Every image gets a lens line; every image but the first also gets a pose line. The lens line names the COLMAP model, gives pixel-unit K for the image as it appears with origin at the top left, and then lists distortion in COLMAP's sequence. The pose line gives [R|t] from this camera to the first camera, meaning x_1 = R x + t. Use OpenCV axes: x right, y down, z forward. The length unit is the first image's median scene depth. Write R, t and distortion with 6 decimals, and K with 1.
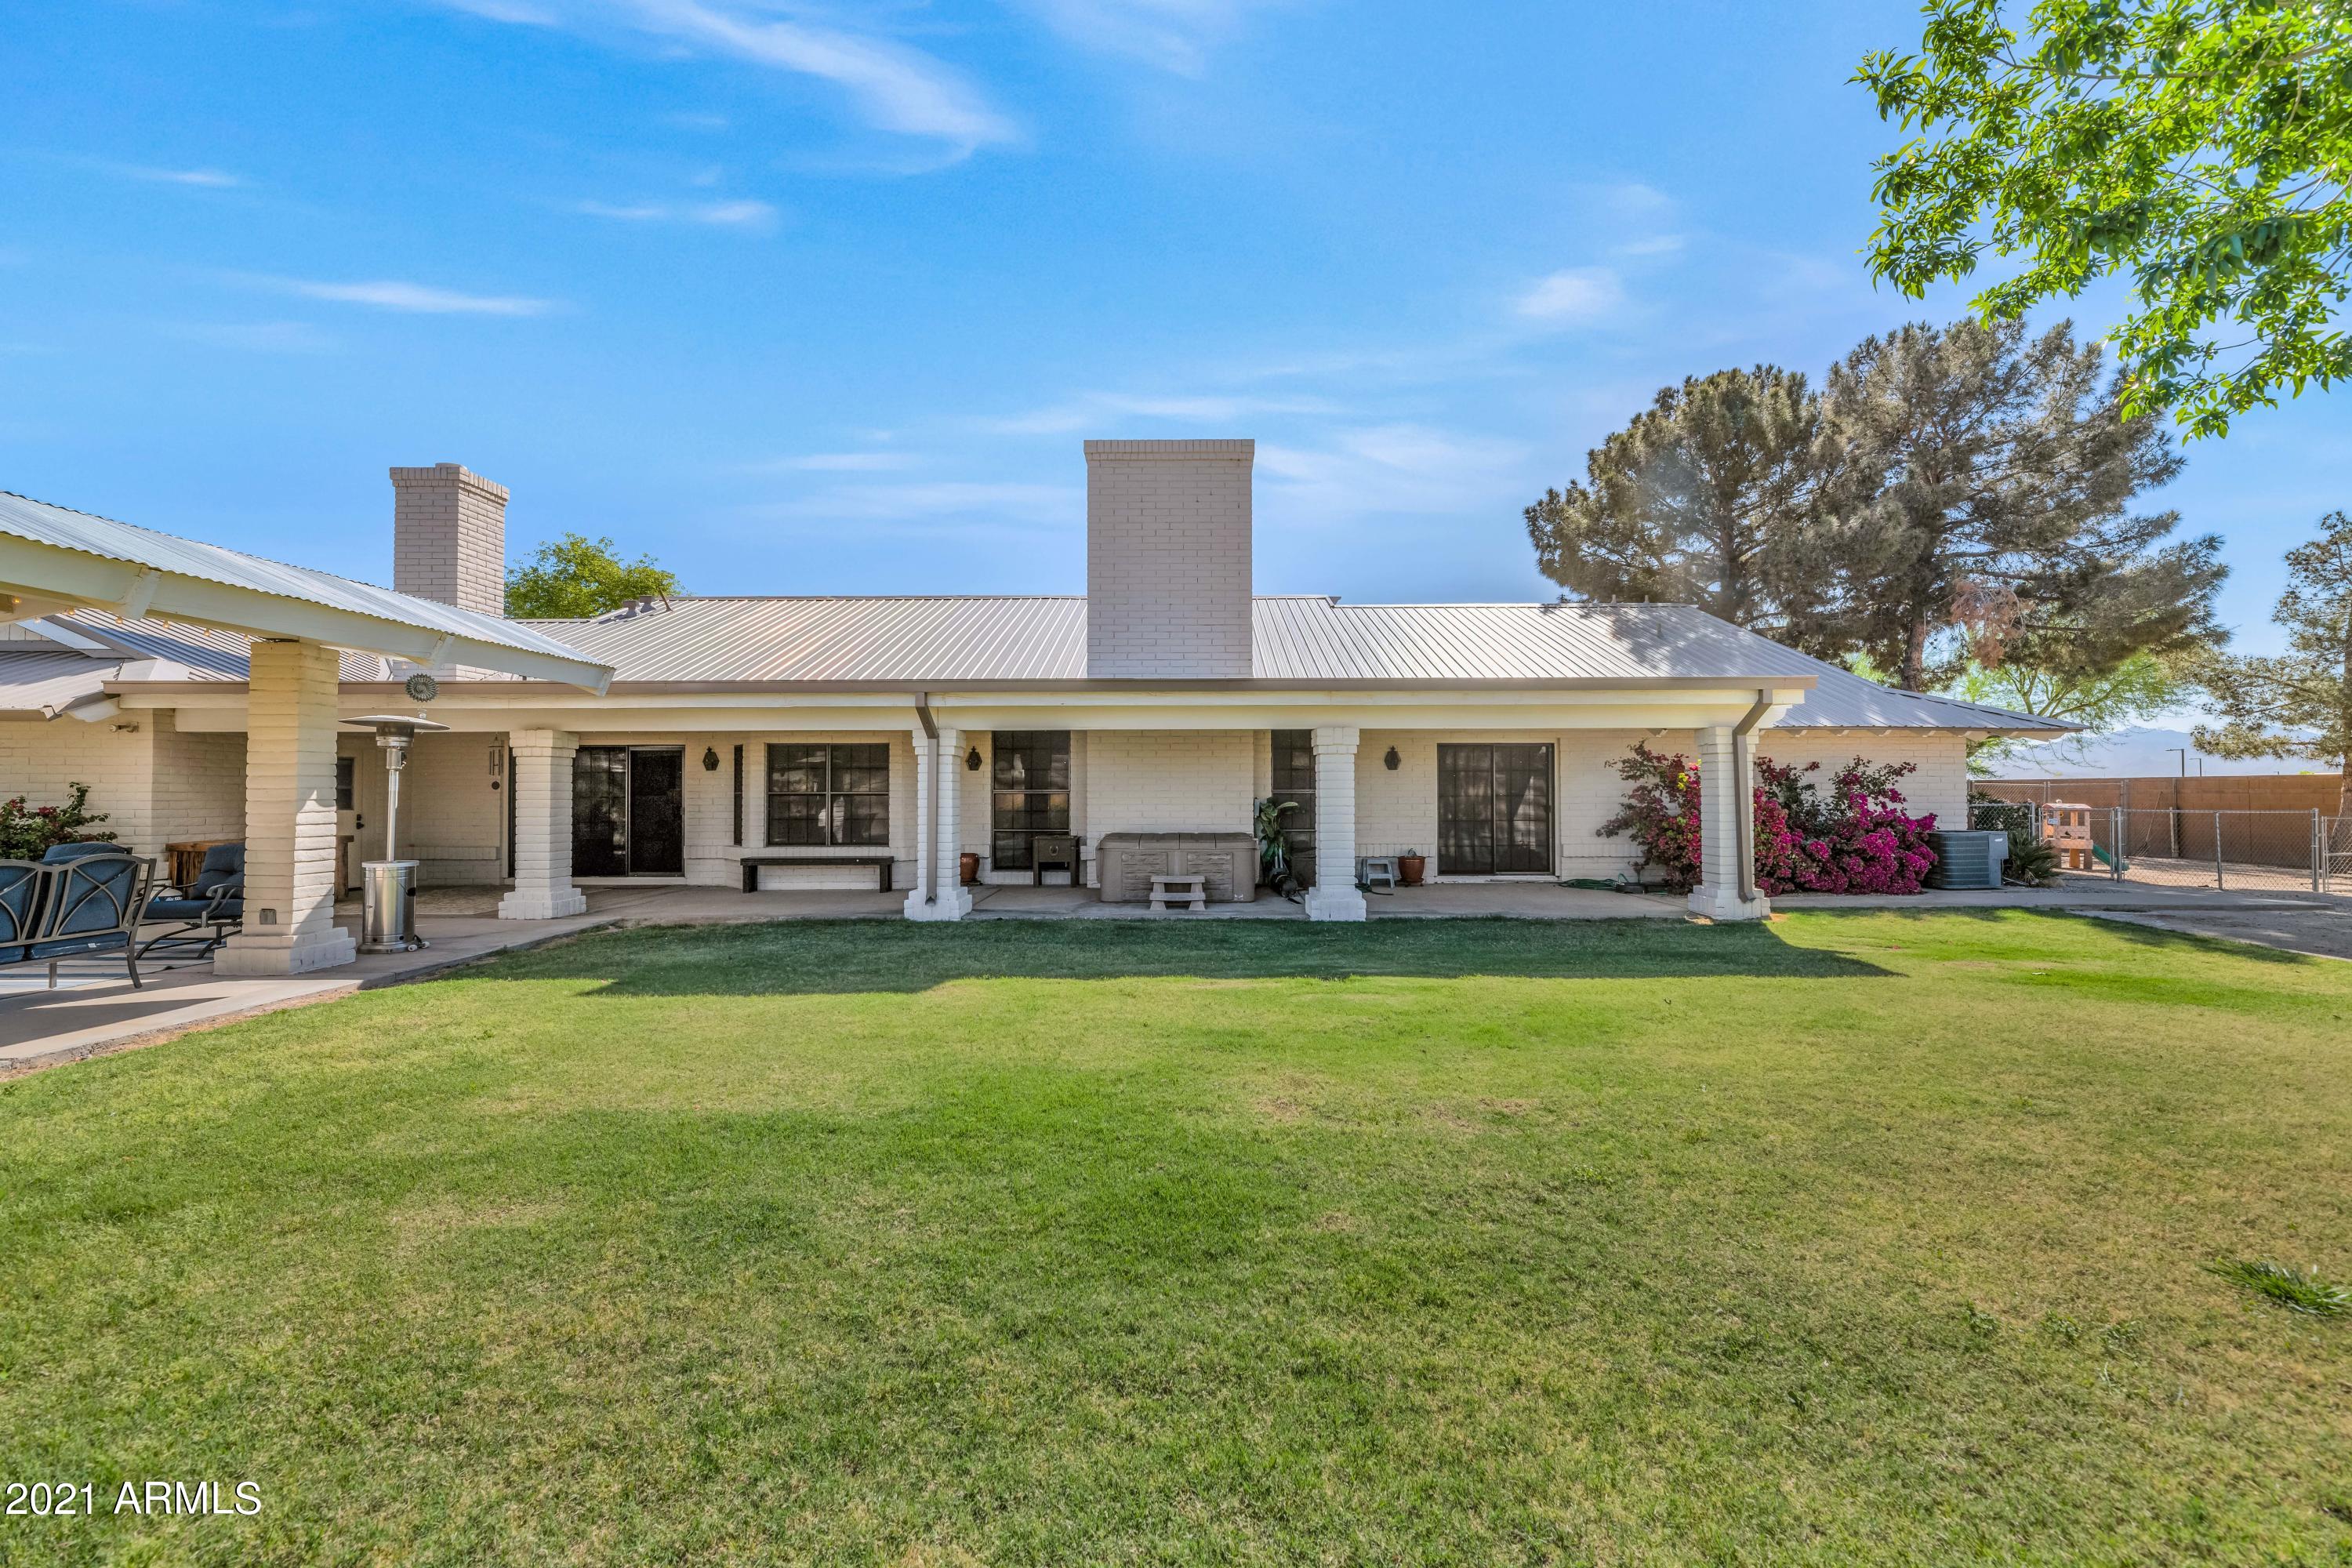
lens RADIAL K [[924.2, 0, 1177.6], [0, 924.2, 780.1], [0, 0, 1]] dist [-0.000506, 0.000008]
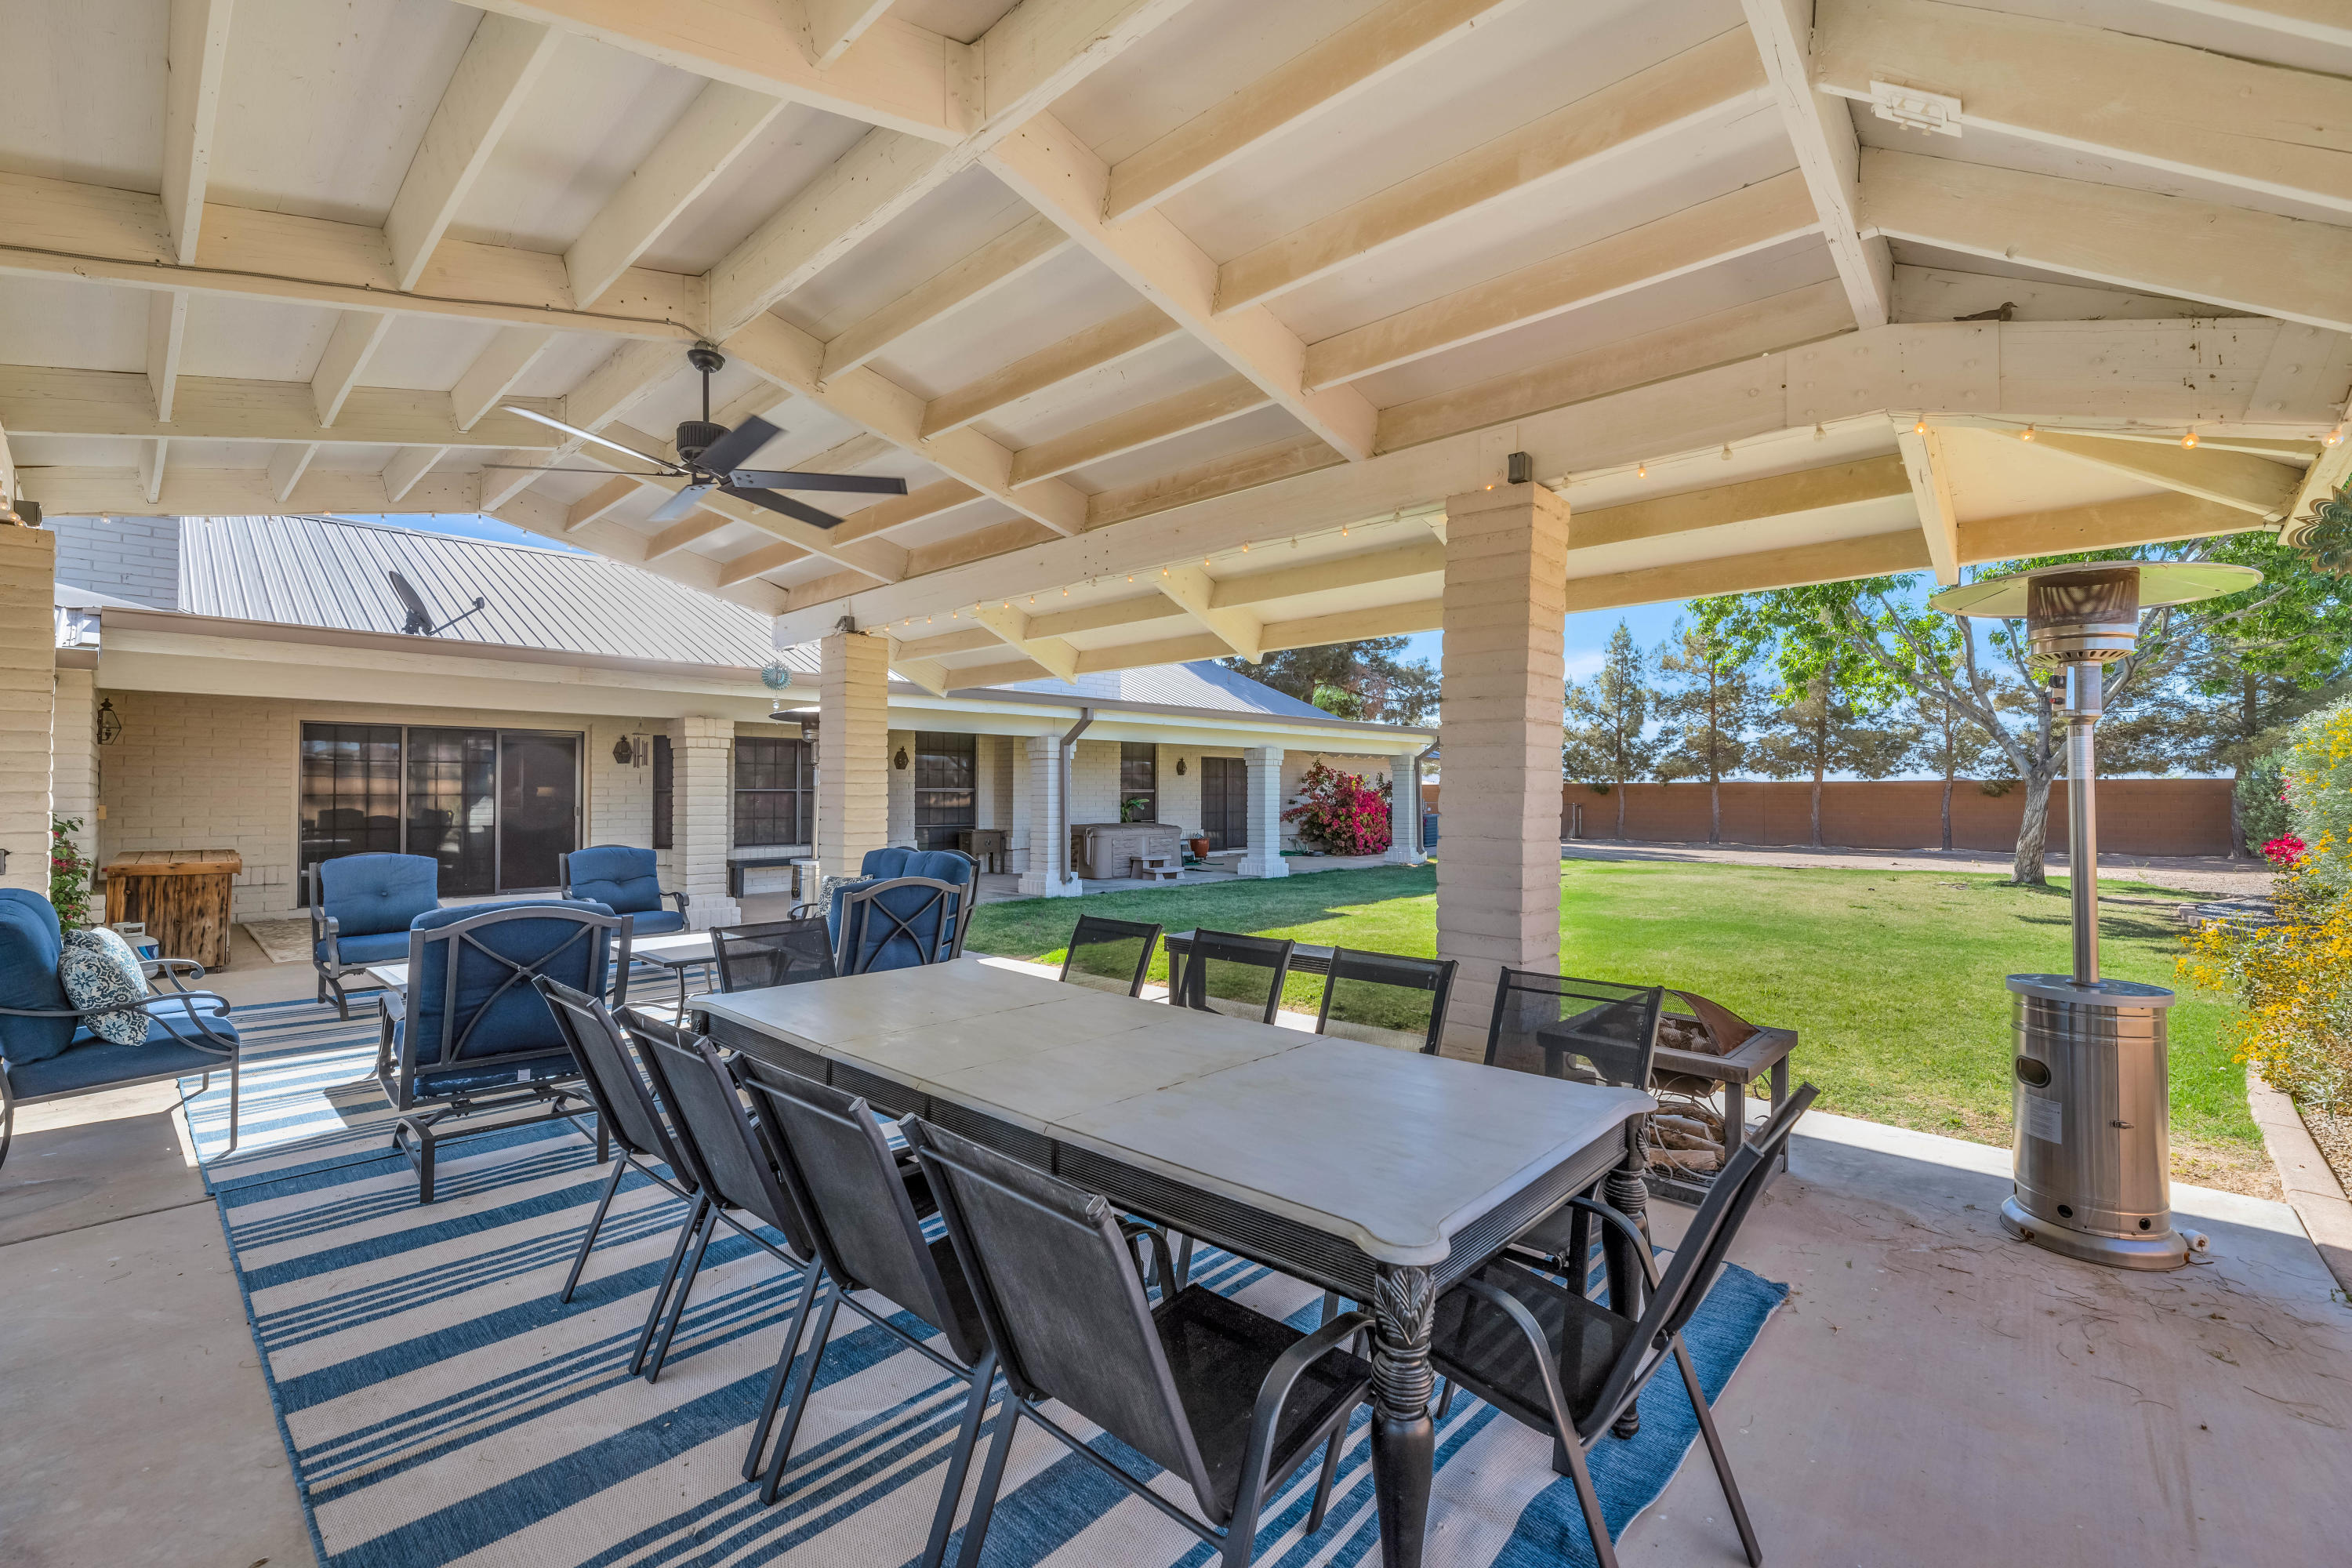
lens RADIAL K [[997.3, 0, 1179.0], [0, 997.3, 784.5], [0, 0, 1]] dist [-0.000217, -0.000027]
pose [[0.695645, 0.008281, 0.718338, -0.809062], [-0.012363, 0.999923, 0.000446, 0.003020], [-0.718279, -0.009191, 0.695695, -0.007568]]
